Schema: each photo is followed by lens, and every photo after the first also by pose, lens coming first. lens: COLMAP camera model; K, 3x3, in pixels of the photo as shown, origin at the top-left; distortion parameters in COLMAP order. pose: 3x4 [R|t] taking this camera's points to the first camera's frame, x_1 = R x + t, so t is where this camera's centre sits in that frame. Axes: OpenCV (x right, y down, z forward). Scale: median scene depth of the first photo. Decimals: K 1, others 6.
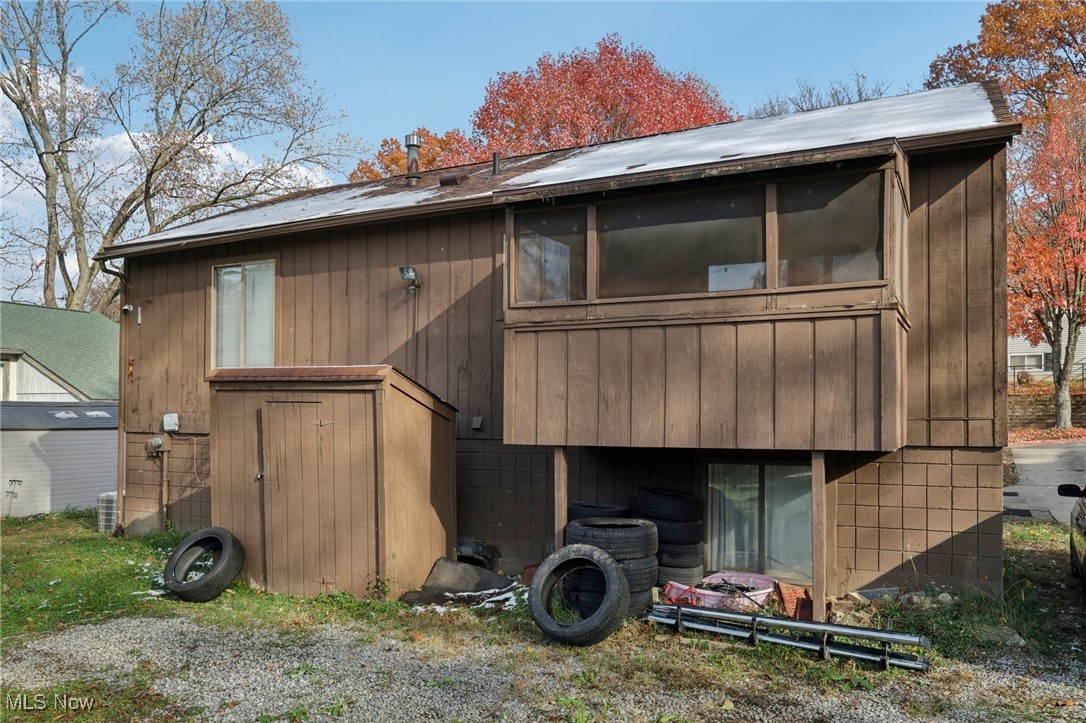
lens RADIAL K [[847.3, 0, 545.4], [0, 847.3, 398.6], [0, 0, 1]] dist [0.003391, 0.000390]
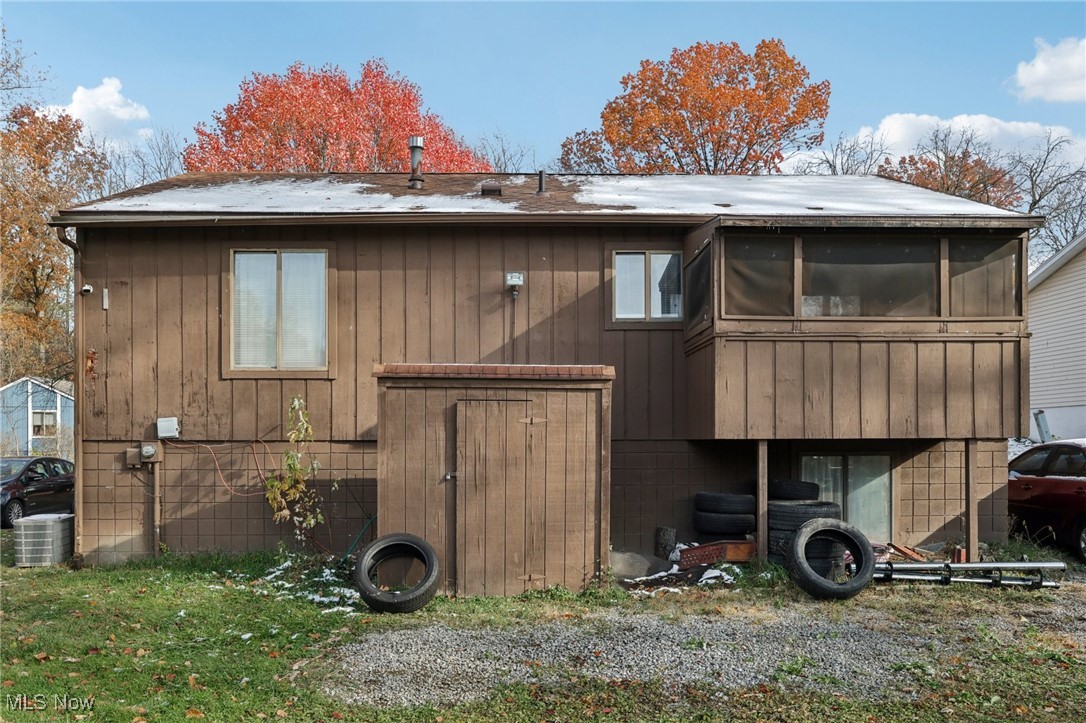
lens RADIAL K [[811.9, 0, 540.3], [0, 811.9, 437.1], [0, 0, 1]] dist [-0.000912, -0.003313]
pose [[0.875418, -0.003460, 0.483355, -0.716718], [-0.004097, 0.999885, 0.014577, 0.033524], [-0.483350, -0.014741, 0.875303, 0.150421]]
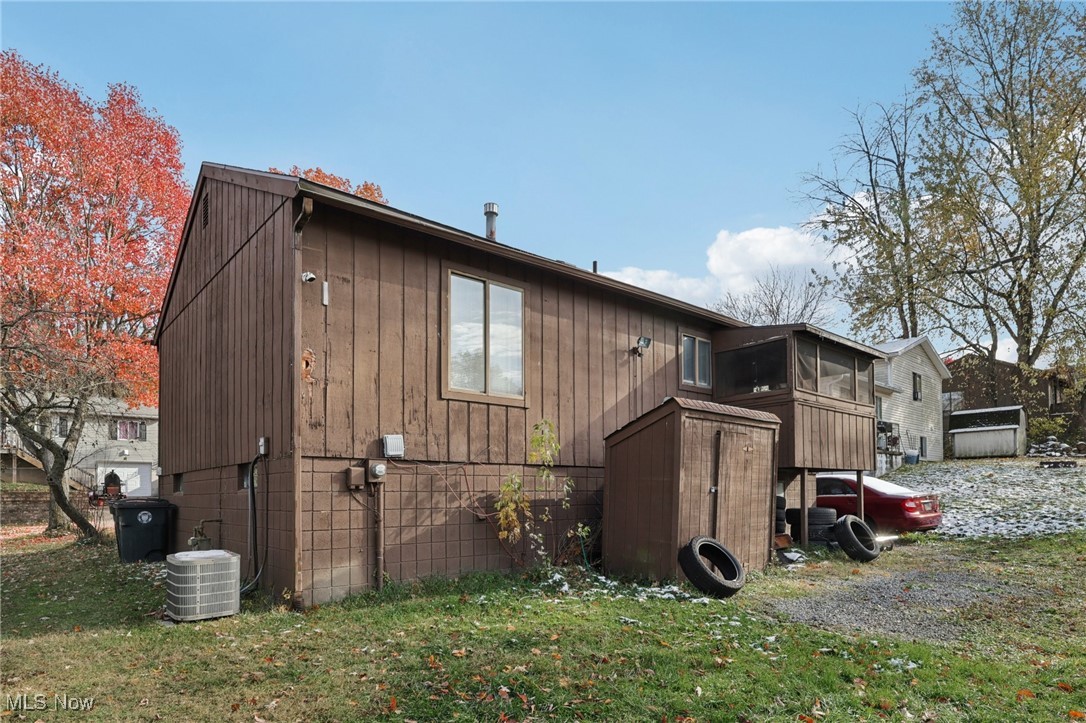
lens RADIAL K [[611.8, 0, 544.8], [0, 611.8, 477.7], [0, 0, 1]] dist [0.000398, 0.000182]
pose [[0.369640, 0.016677, 0.929025, -1.293190], [-0.008526, 0.999858, -0.014557, 0.091295], [-0.929136, -0.002540, 0.369730, 0.932754]]
